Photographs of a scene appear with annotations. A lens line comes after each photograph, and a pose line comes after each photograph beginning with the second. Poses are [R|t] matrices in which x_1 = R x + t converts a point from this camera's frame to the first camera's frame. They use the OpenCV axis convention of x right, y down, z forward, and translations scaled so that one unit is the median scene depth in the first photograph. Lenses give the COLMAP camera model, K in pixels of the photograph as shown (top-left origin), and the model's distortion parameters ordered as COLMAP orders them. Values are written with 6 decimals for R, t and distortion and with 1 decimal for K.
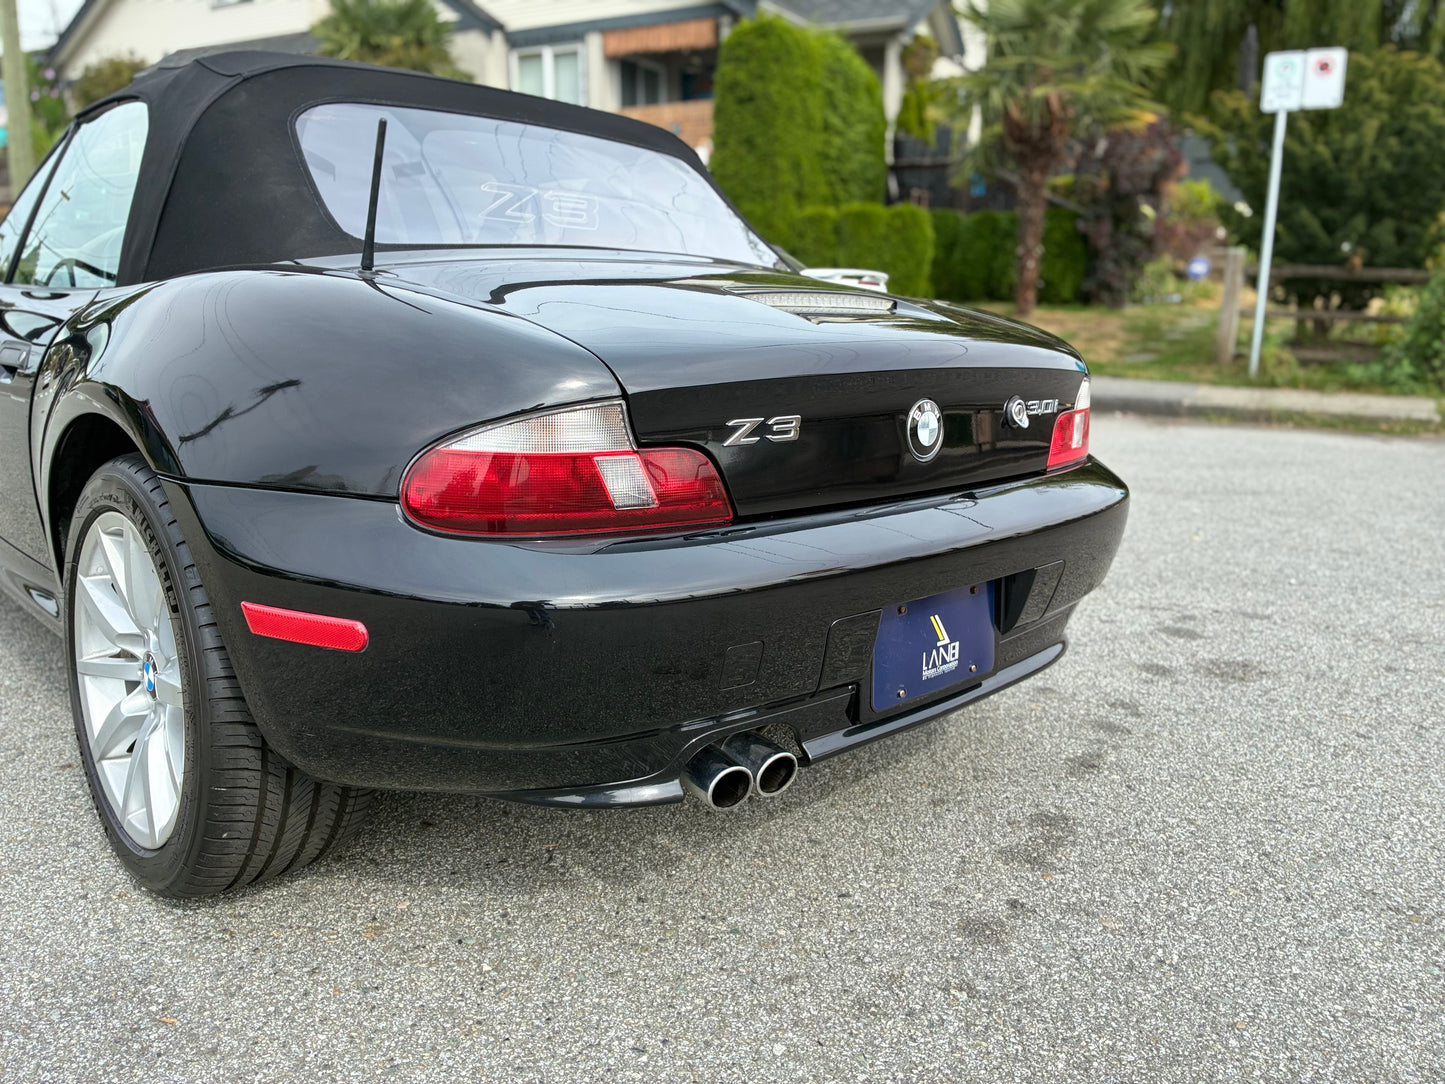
lens RADIAL K [[1103.0, 0, 729.6], [0, 1103.0, 539.5], [0, 0, 1]] dist [0.057386, -0.075392]
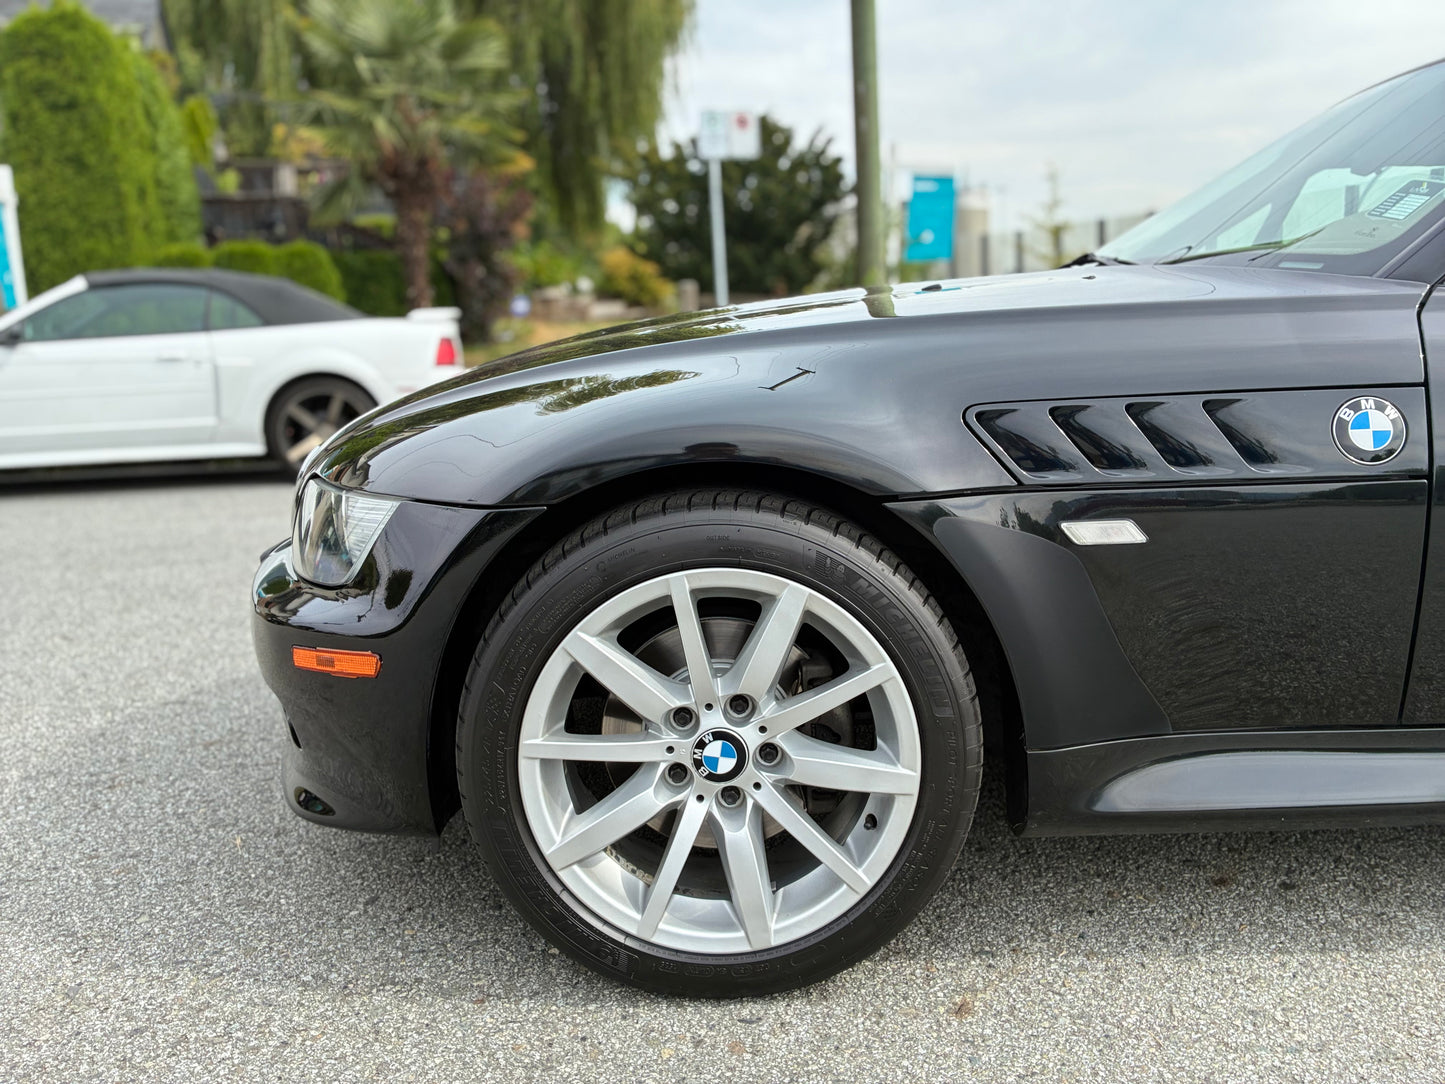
lens RADIAL K [[1103.0, 0, 719.9], [0, 1103.0, 542.4], [0, 0, 1]] dist [0.057386, -0.075392]
pose [[0.691449, -0.187097, 0.697777, -0.346954], [0.215290, 0.975360, 0.048188, -0.059093], [-0.689600, 0.116905, 0.714692, 0.238536]]
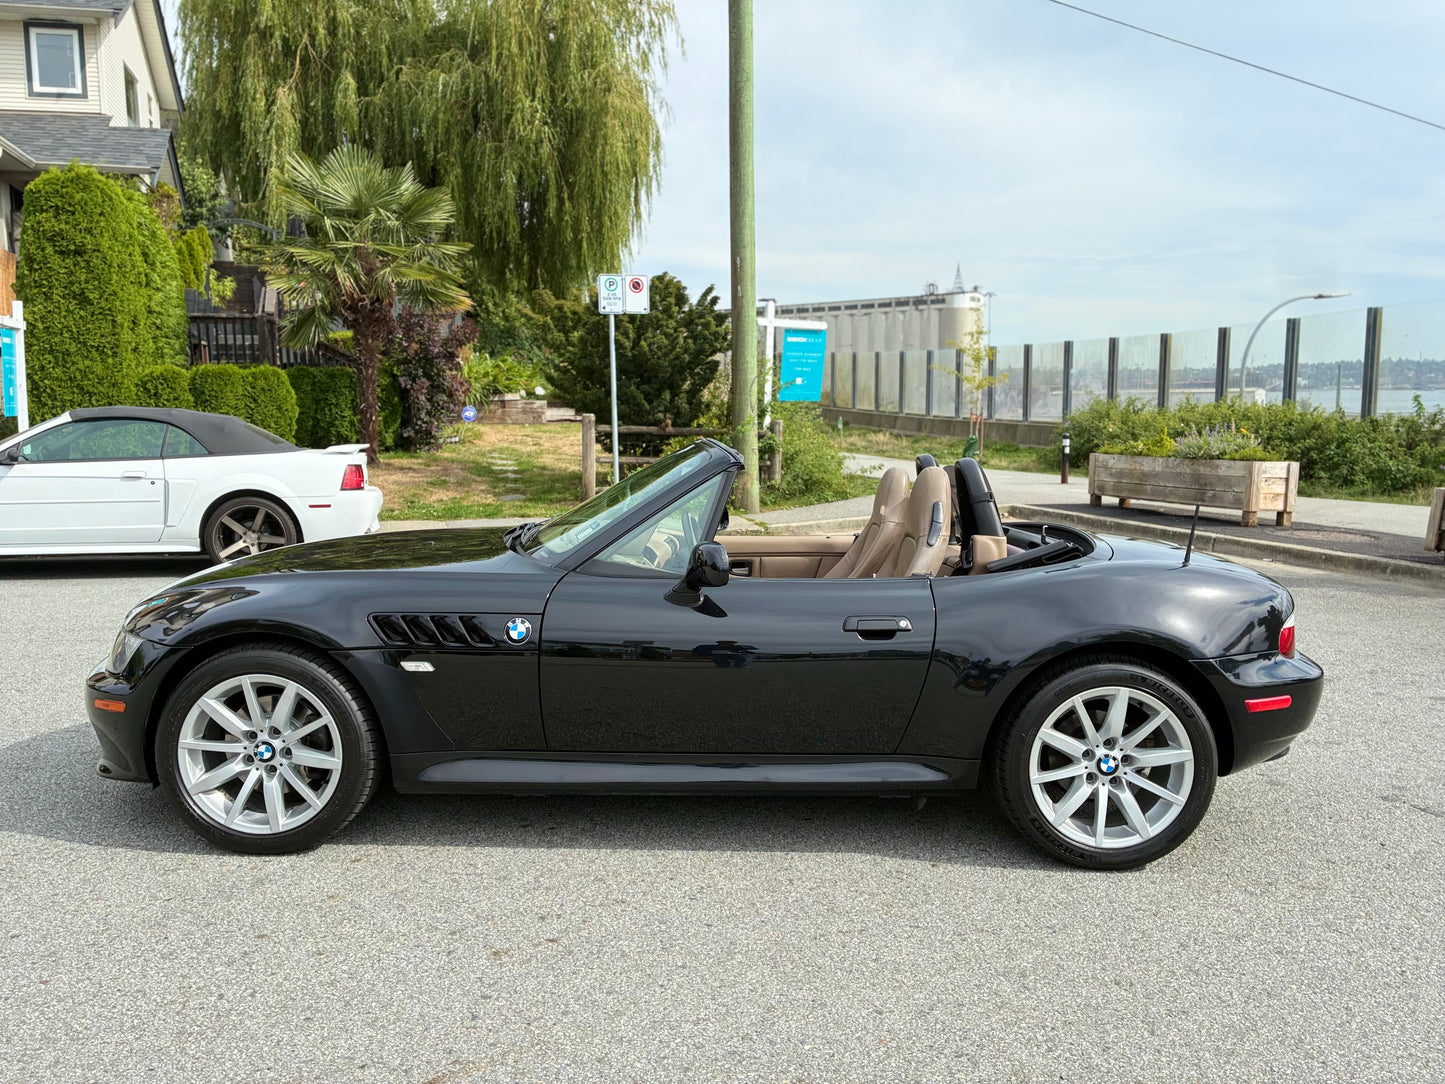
lens RADIAL K [[1103.0, 0, 719.6], [0, 1103.0, 534.1], [0, 0, 1]] dist [0.057386, -0.075392]
pose [[0.695501, -0.099319, 0.711628, -0.392846], [0.171117, 0.984800, -0.029795, -0.057831], [-0.697852, 0.142494, 0.701924, 0.000821]]
